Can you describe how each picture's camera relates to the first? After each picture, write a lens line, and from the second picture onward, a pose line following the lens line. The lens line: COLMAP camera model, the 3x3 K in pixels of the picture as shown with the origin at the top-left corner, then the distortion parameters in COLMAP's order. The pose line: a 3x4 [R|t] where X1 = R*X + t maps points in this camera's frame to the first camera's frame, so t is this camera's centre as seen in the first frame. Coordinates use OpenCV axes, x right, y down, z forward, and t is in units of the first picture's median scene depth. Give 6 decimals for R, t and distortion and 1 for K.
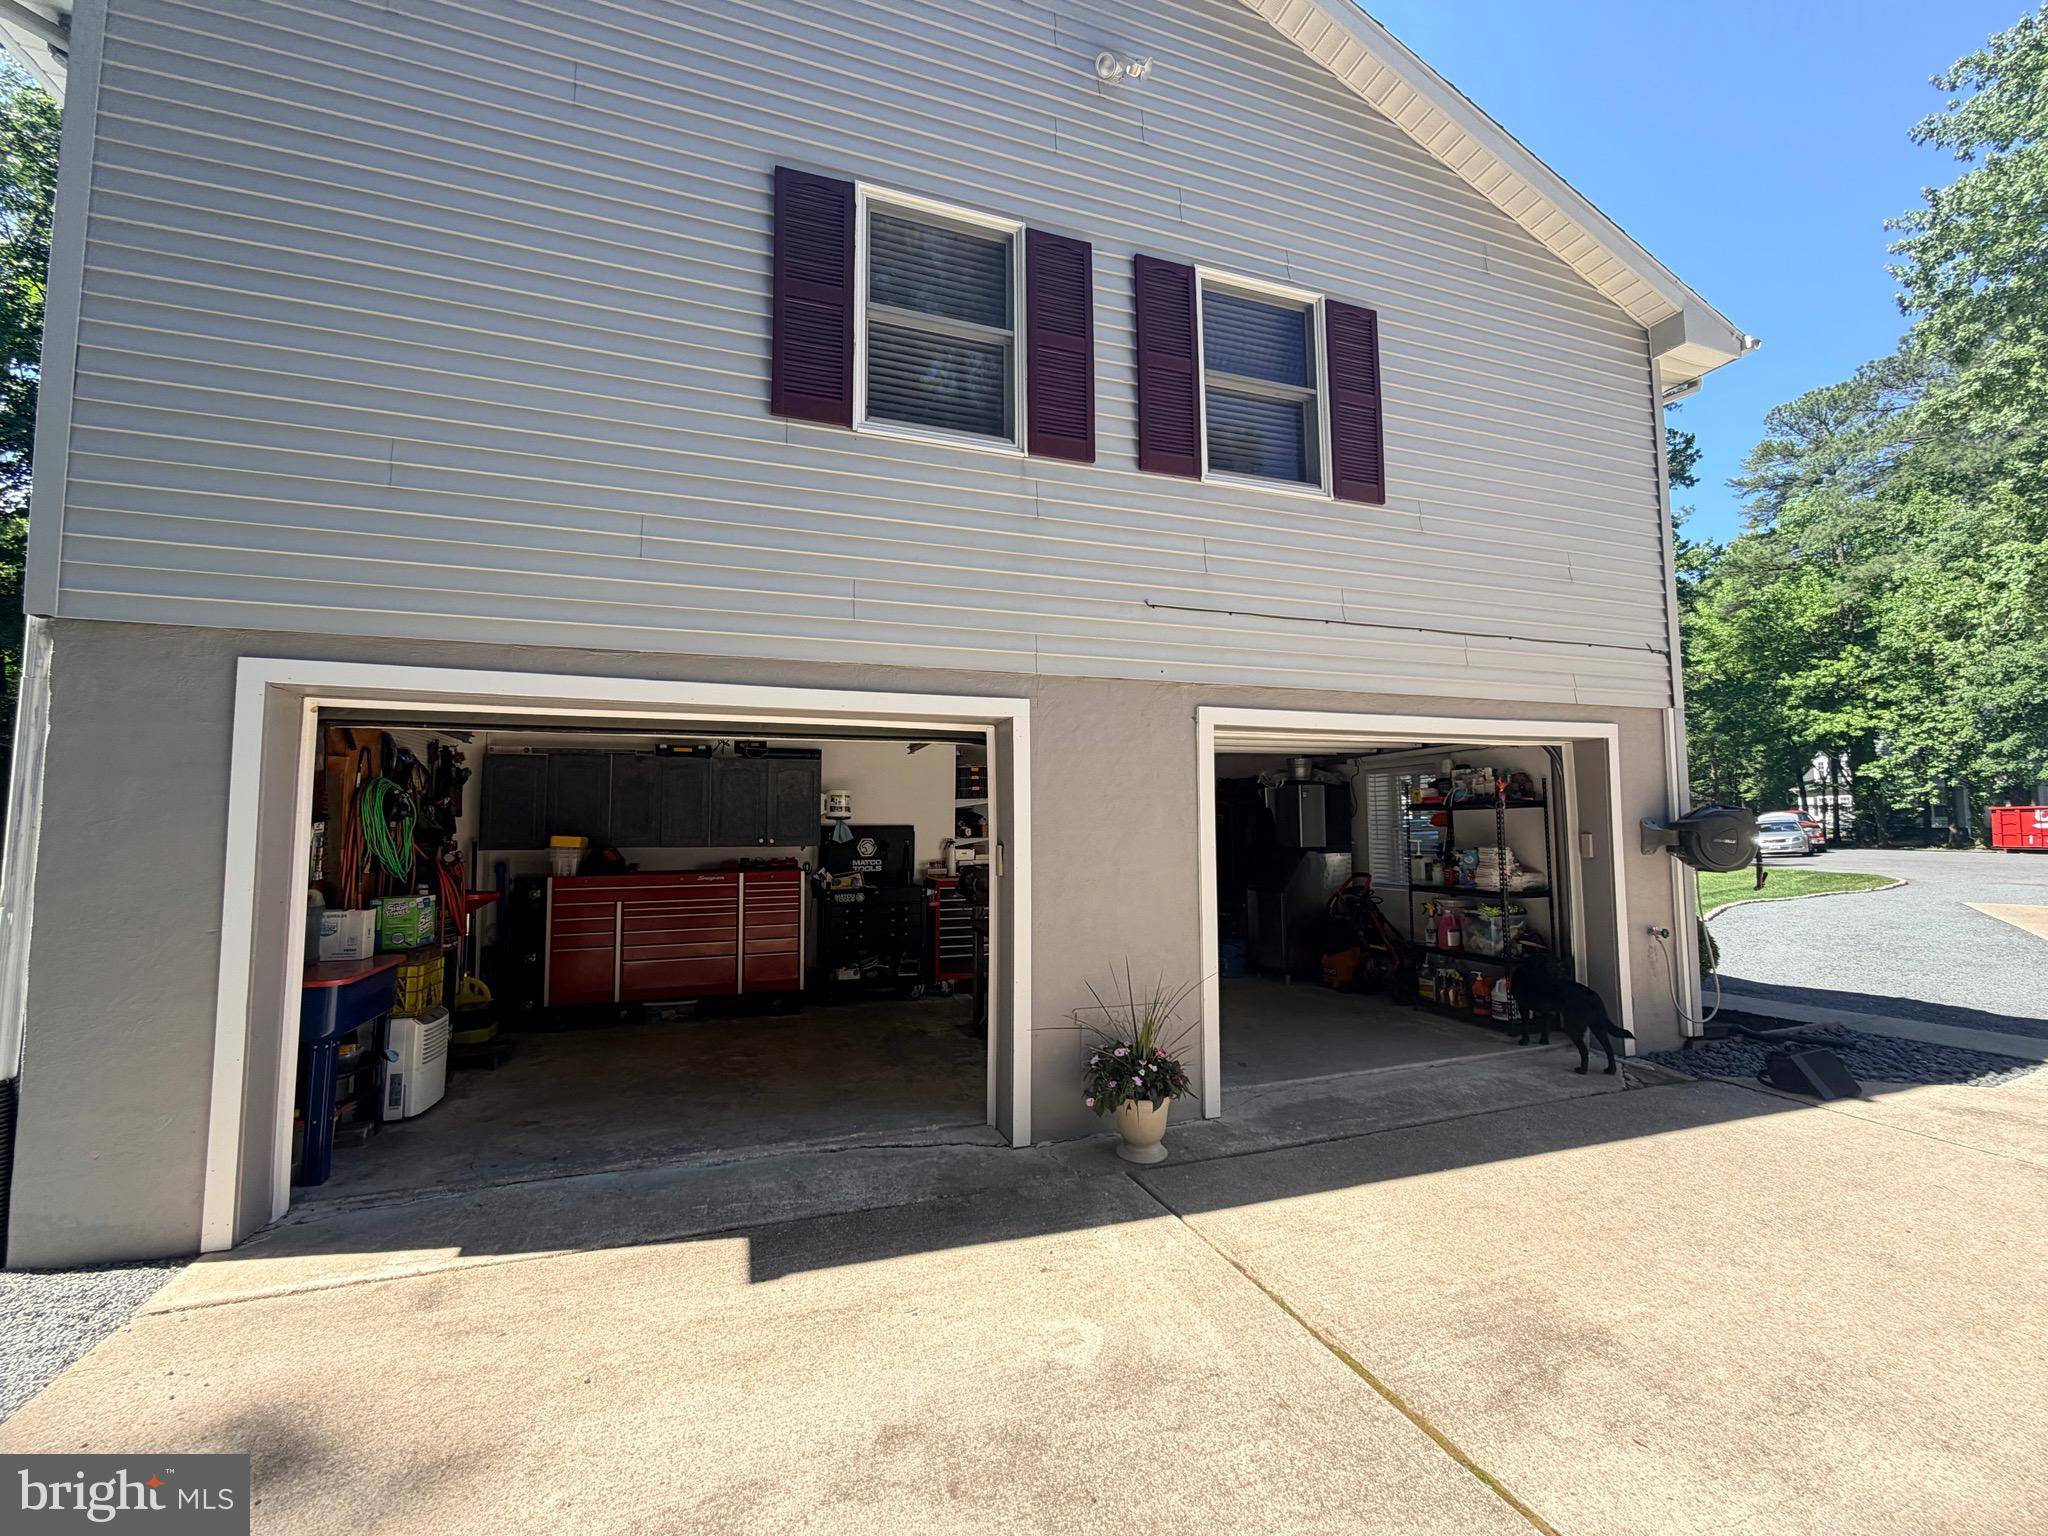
lens RADIAL K [[815.5, 0, 1022.0], [0, 815.5, 769.3], [0, 0, 1]] dist [0.001573, 0.000097]
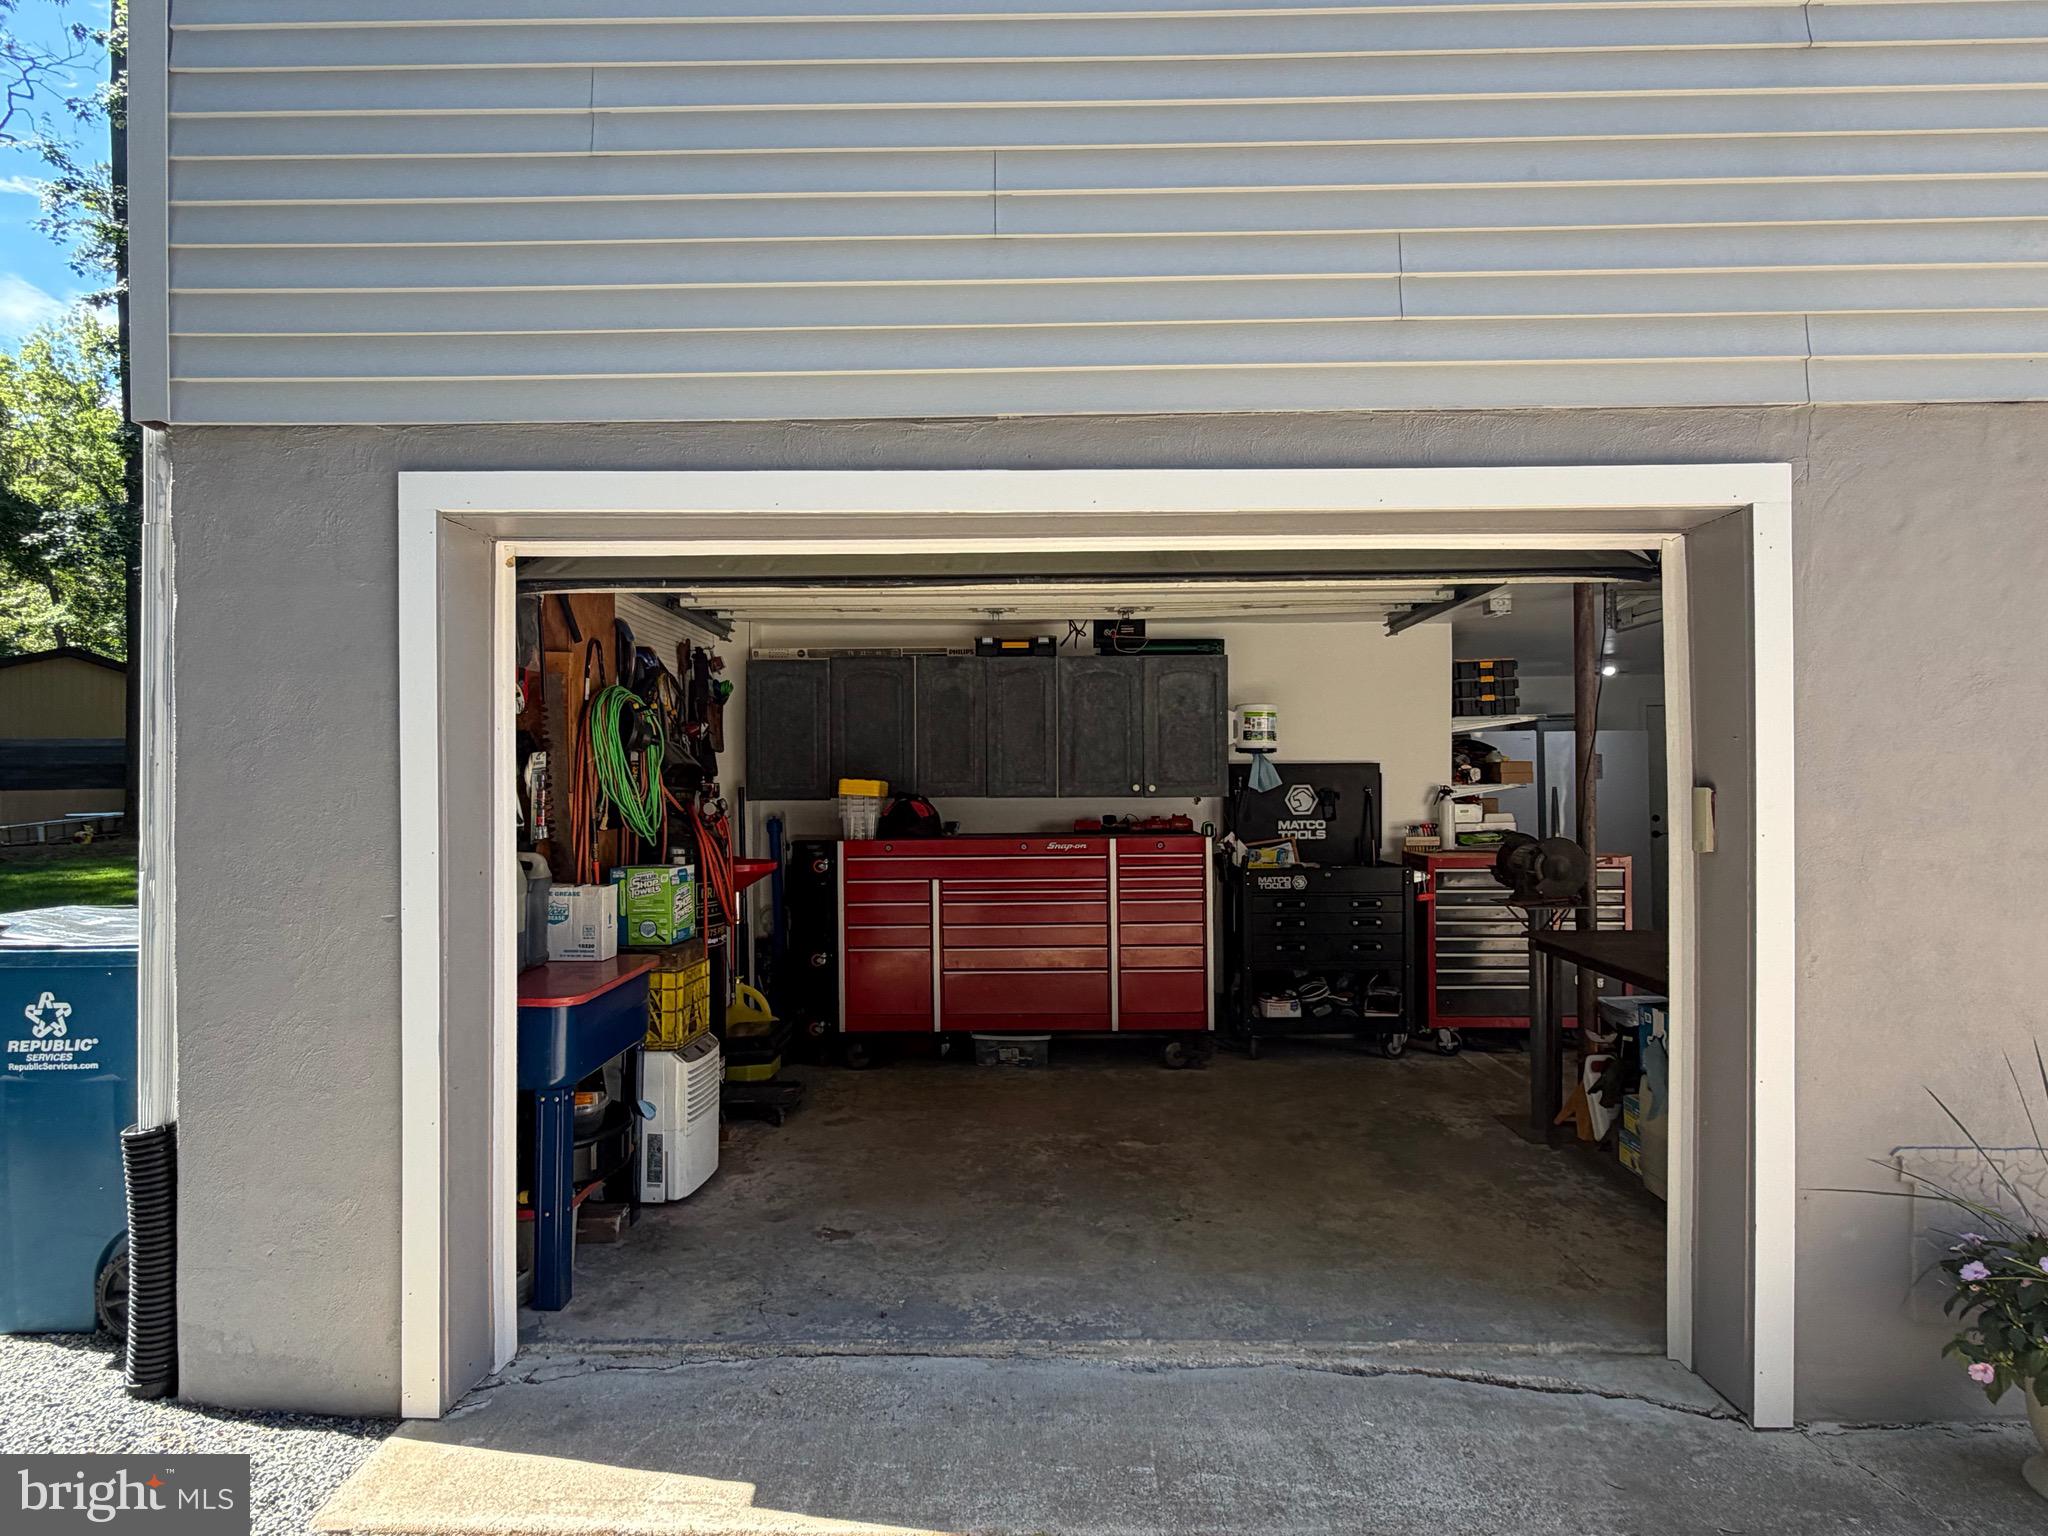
lens RADIAL K [[1152.8, 0, 1036.4], [0, 1152.8, 770.5], [0, 0, 1]] dist [0.000479, -0.000234]
pose [[0.944087, -0.004488, -0.329667, -0.166786], [0.025455, 0.997915, 0.059311, 0.033262], [0.328713, -0.064386, 0.942233, 0.242232]]
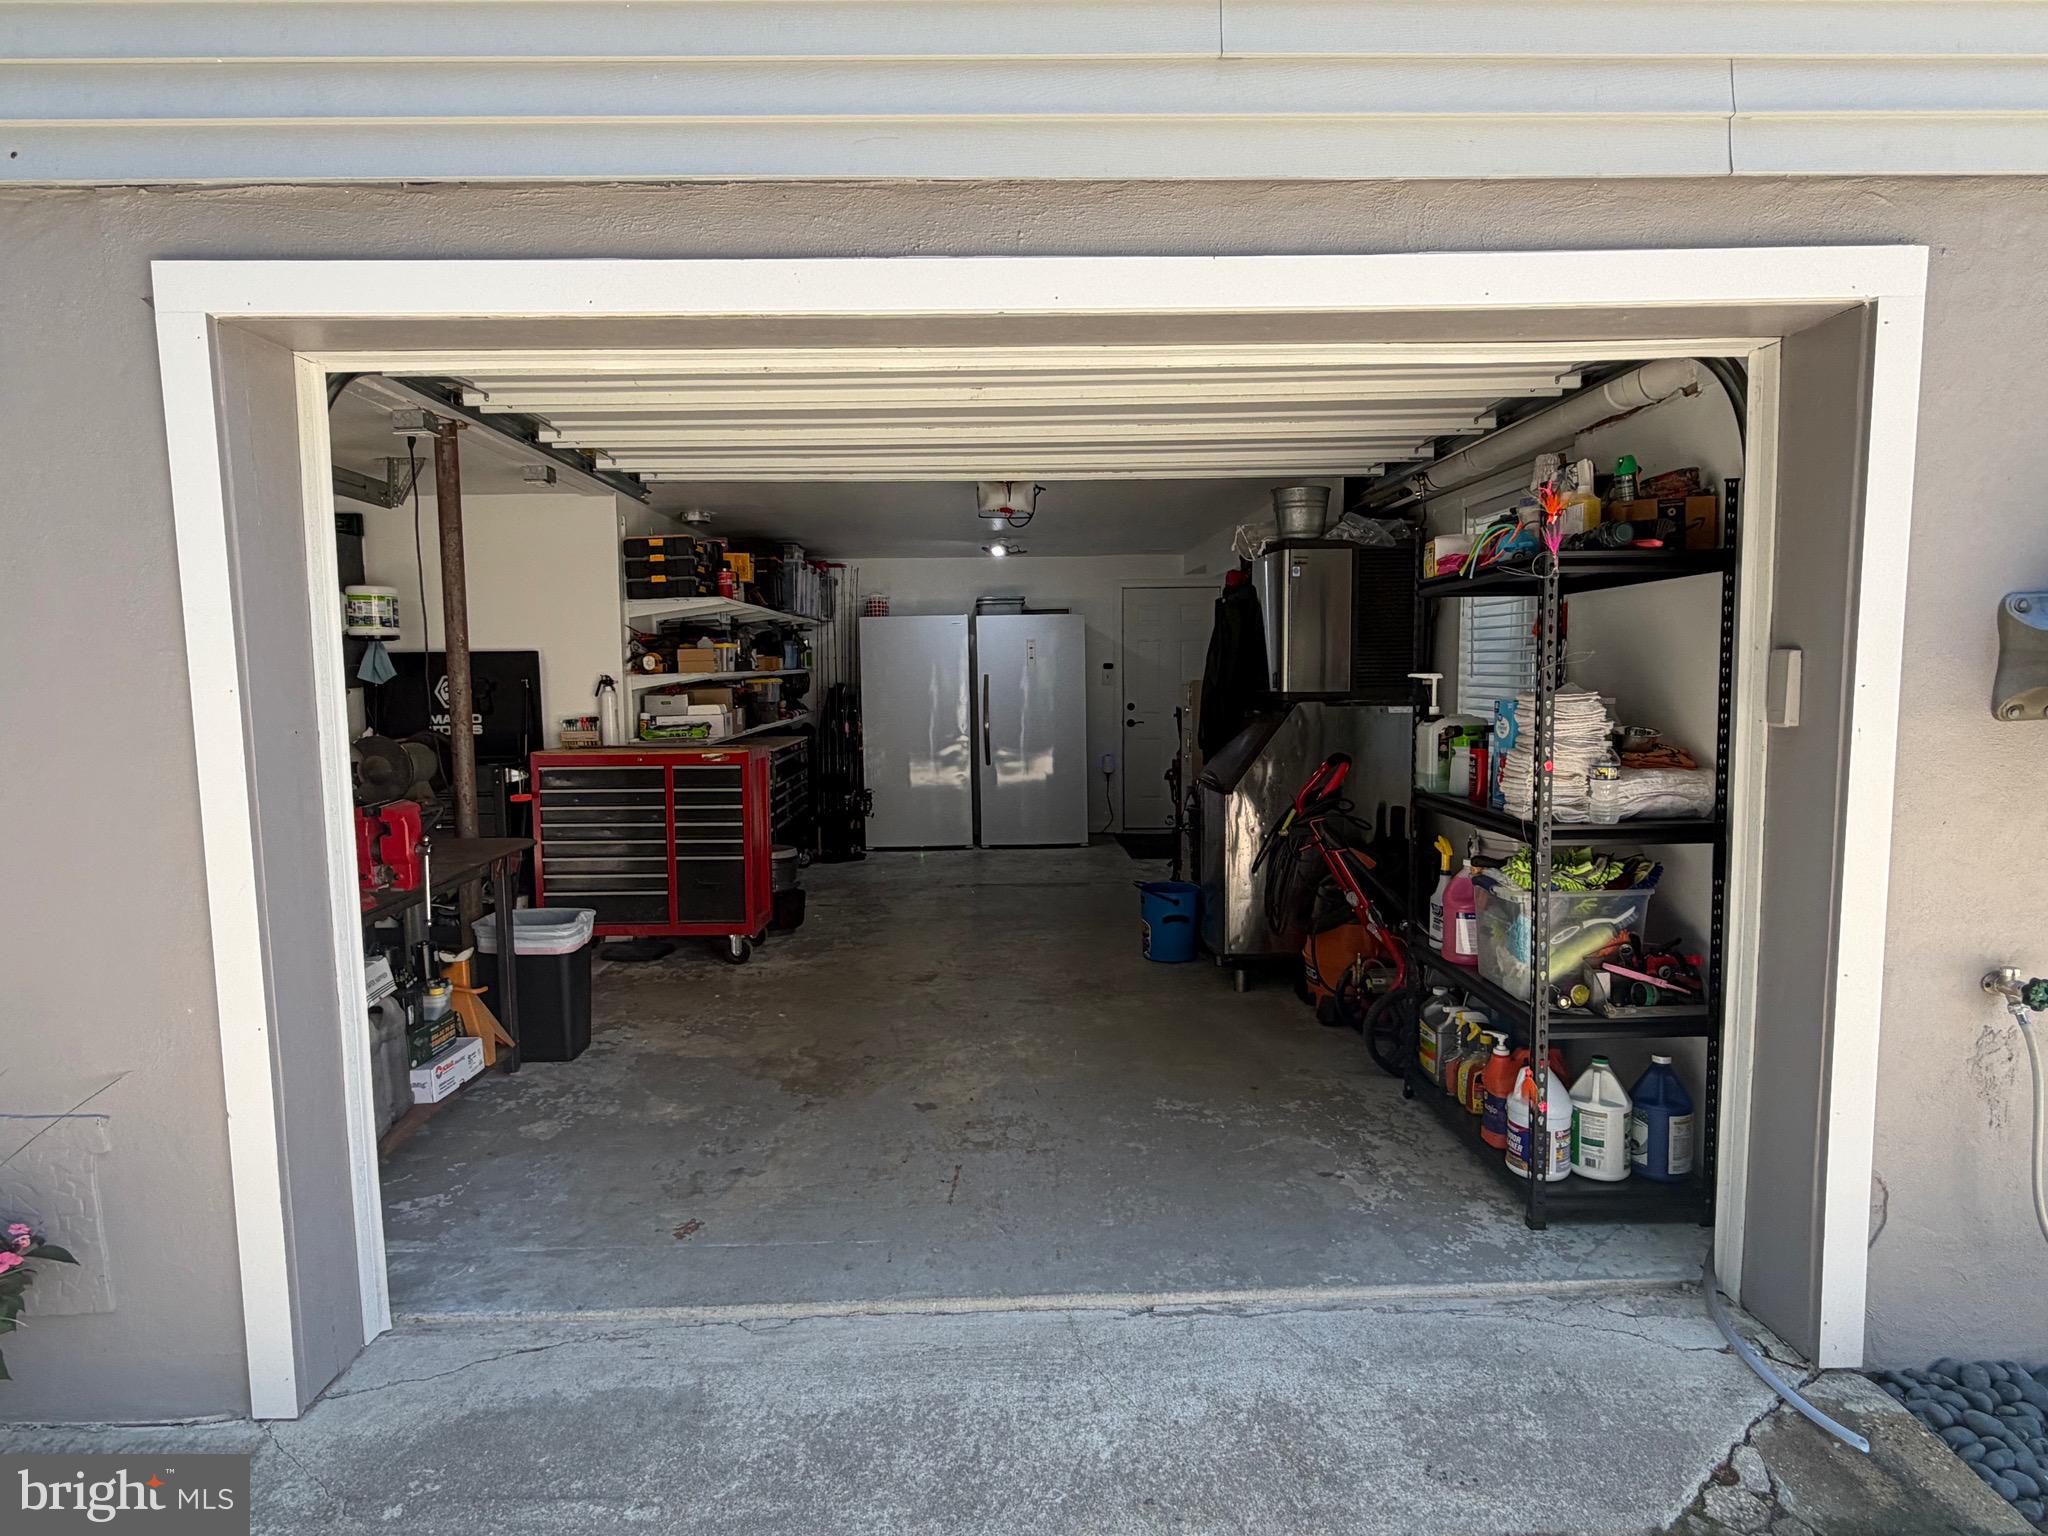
lens RADIAL K [[1152.8, 0, 1009.2], [0, 1152.8, 772.9], [0, 0, 1]] dist [0.000479, -0.000234]
pose [[0.952863, 0.022112, -0.302595, 0.711609], [0.027996, 0.986678, 0.160258, 0.062504], [0.302108, -0.161175, 0.939550, 0.661646]]
